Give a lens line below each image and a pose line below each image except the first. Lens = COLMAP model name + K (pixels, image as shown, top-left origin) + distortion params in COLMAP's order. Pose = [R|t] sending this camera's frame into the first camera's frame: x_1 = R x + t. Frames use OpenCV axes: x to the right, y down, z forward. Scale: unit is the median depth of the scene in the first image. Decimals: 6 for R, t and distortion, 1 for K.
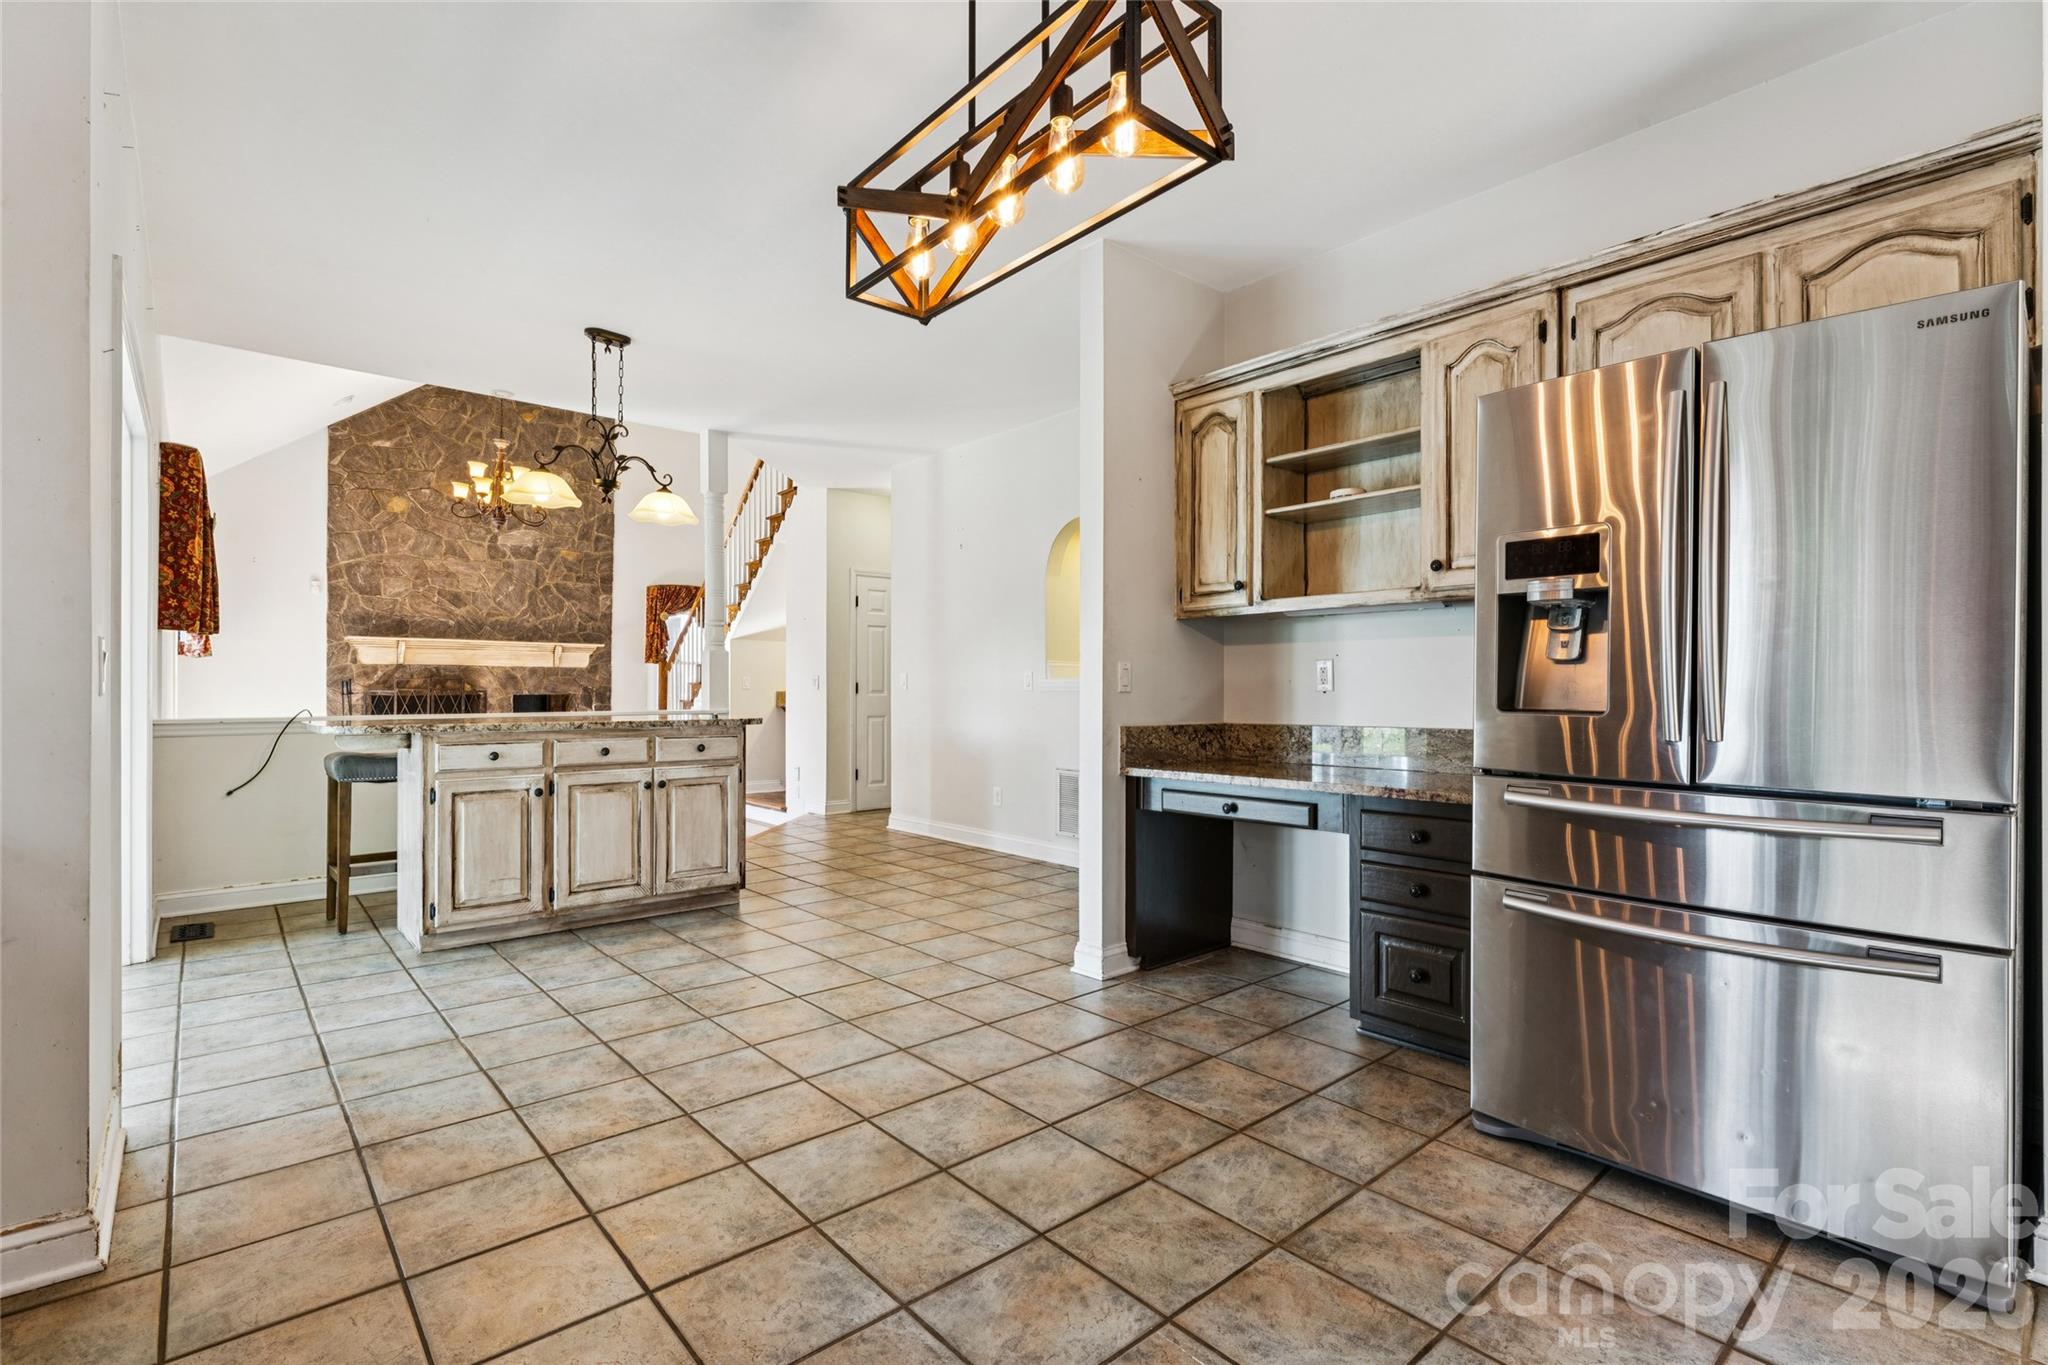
lens RADIAL K [[948.9, 0, 1024.0], [0, 948.9, 682.5], [0, 0, 1]] dist [-0.000923, 0.000280]
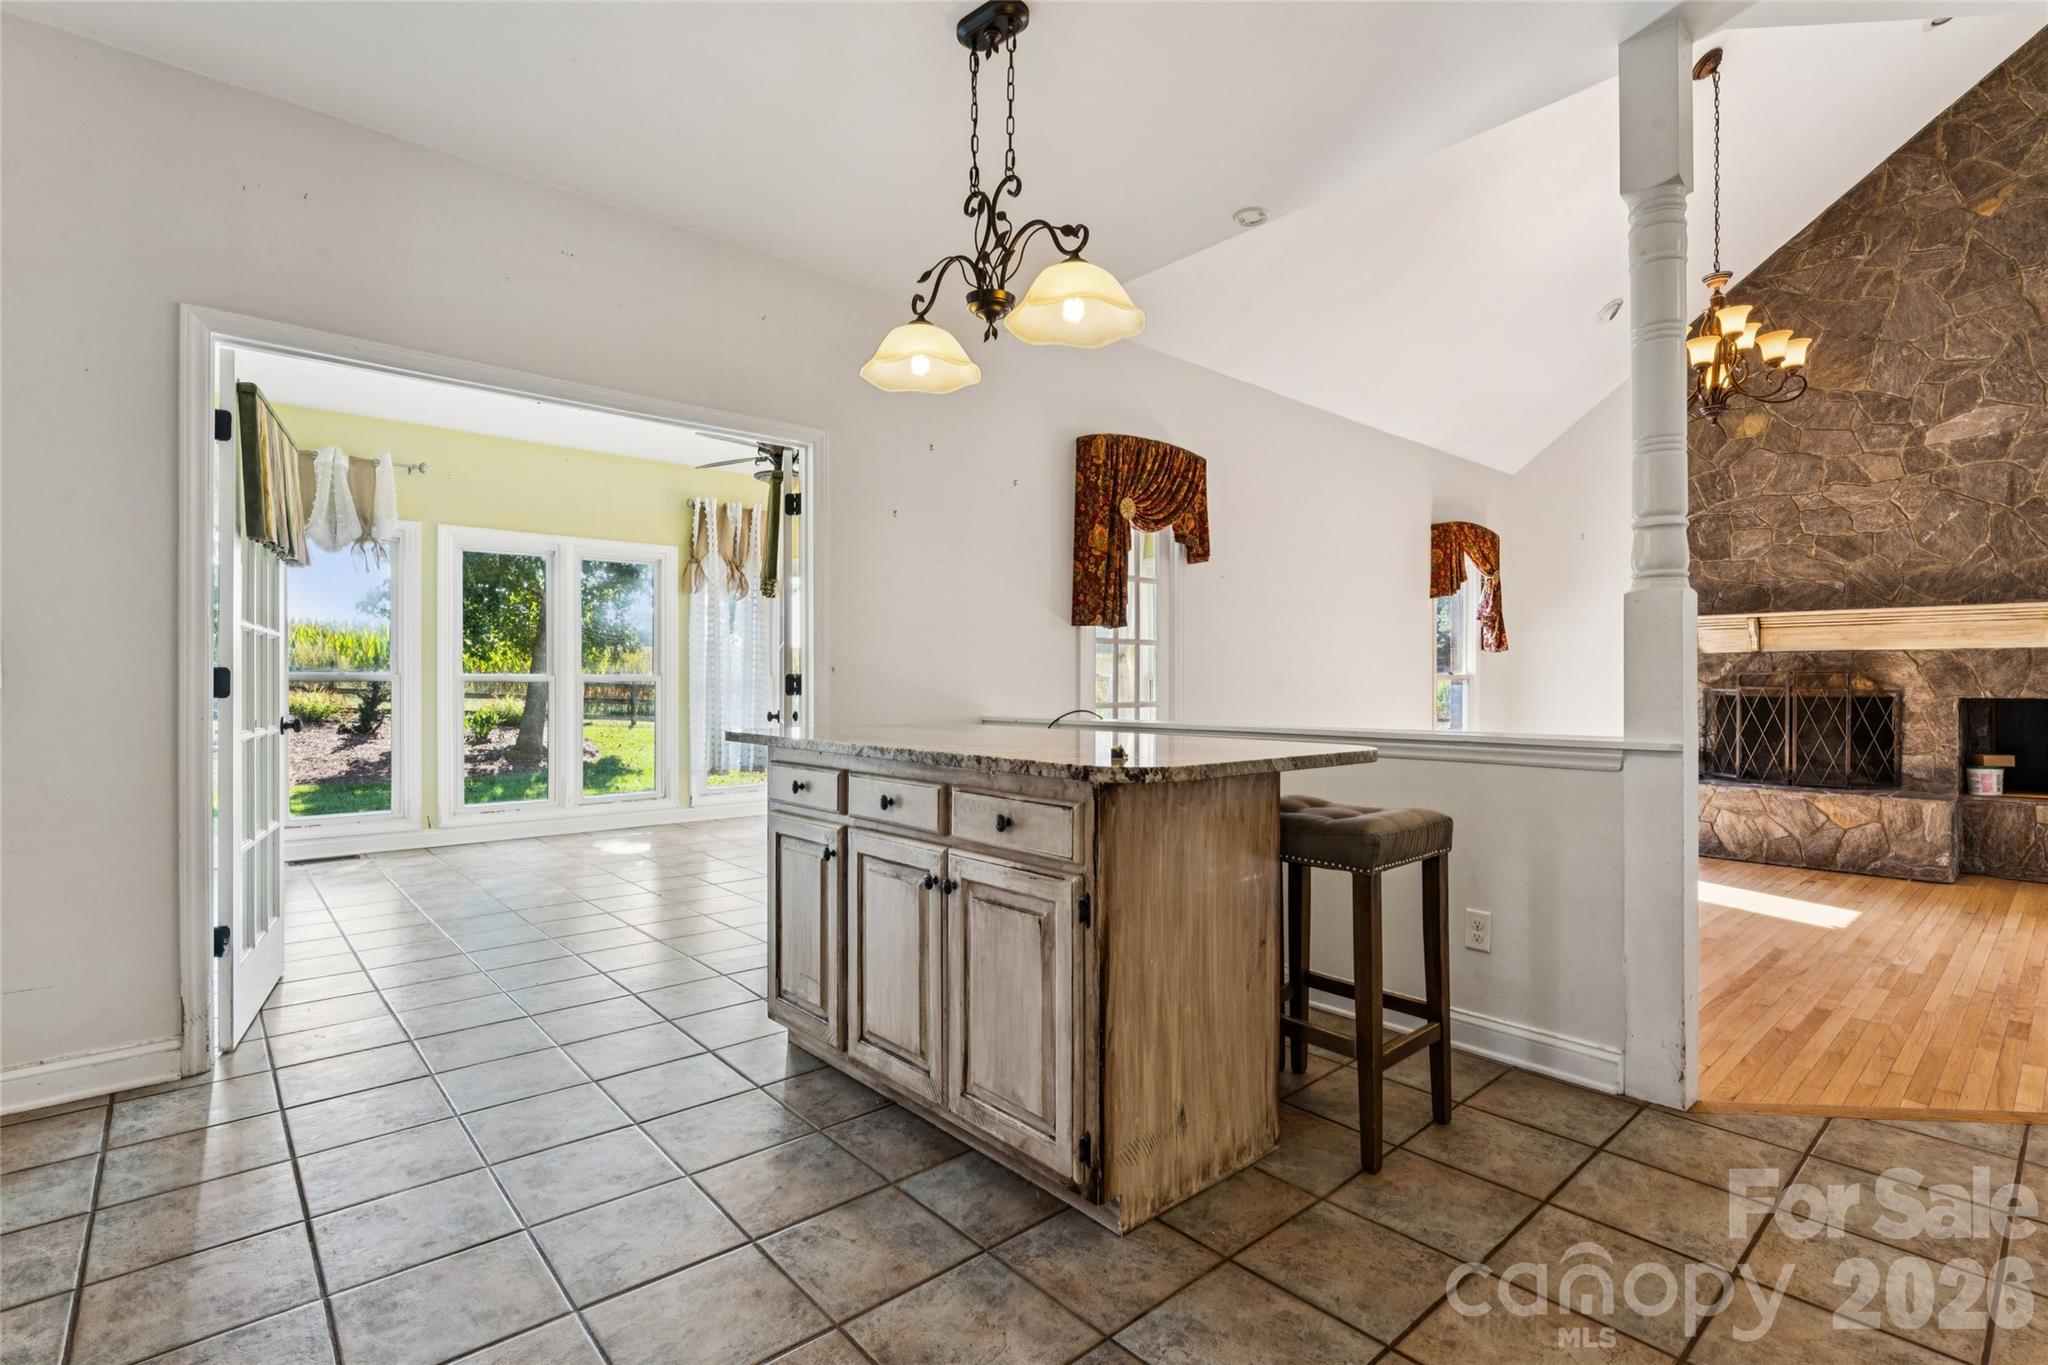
lens RADIAL K [[948.9, 0, 1024.0], [0, 948.9, 682.5], [0, 0, 1]] dist [-0.000923, 0.000280]
pose [[0.005391, -0.000903, -0.999985, 0.042131], [0.003527, 0.999993, -0.000884, 0.002270], [0.999979, -0.003523, 0.005395, 0.452590]]
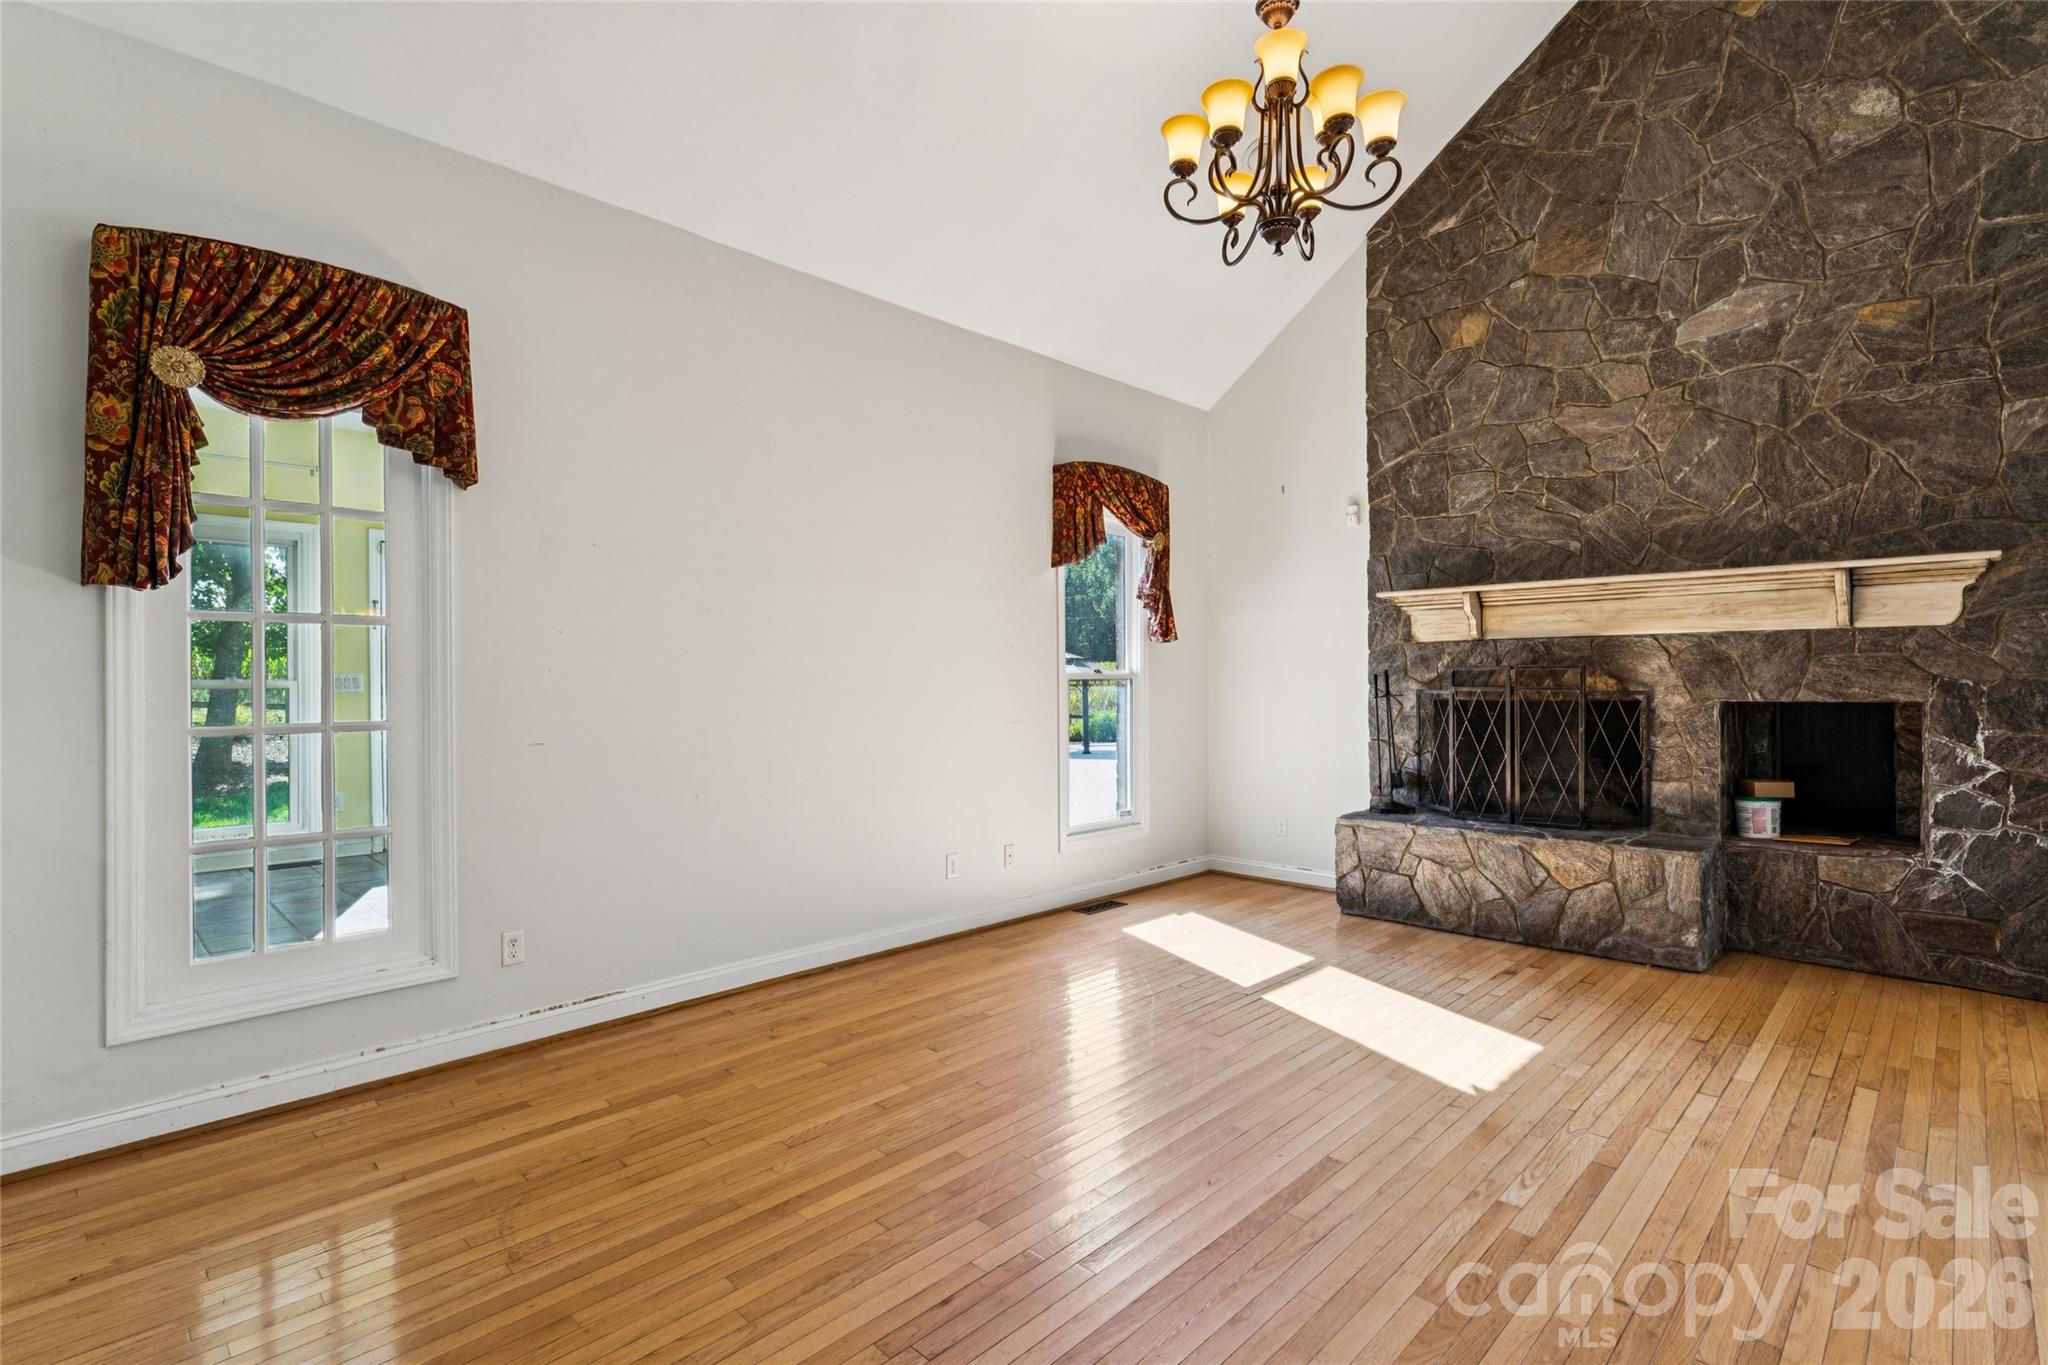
lens RADIAL K [[966.3, 0, 1011.6], [0, 966.3, 683.5], [0, 0, 1]] dist [-0.000895, -0.000525]
pose [[0.074036, -0.001943, -0.997254, -0.153645], [0.010499, 0.999944, -0.001169, 0.002685], [0.997200, -0.010384, 0.074052, 0.707441]]
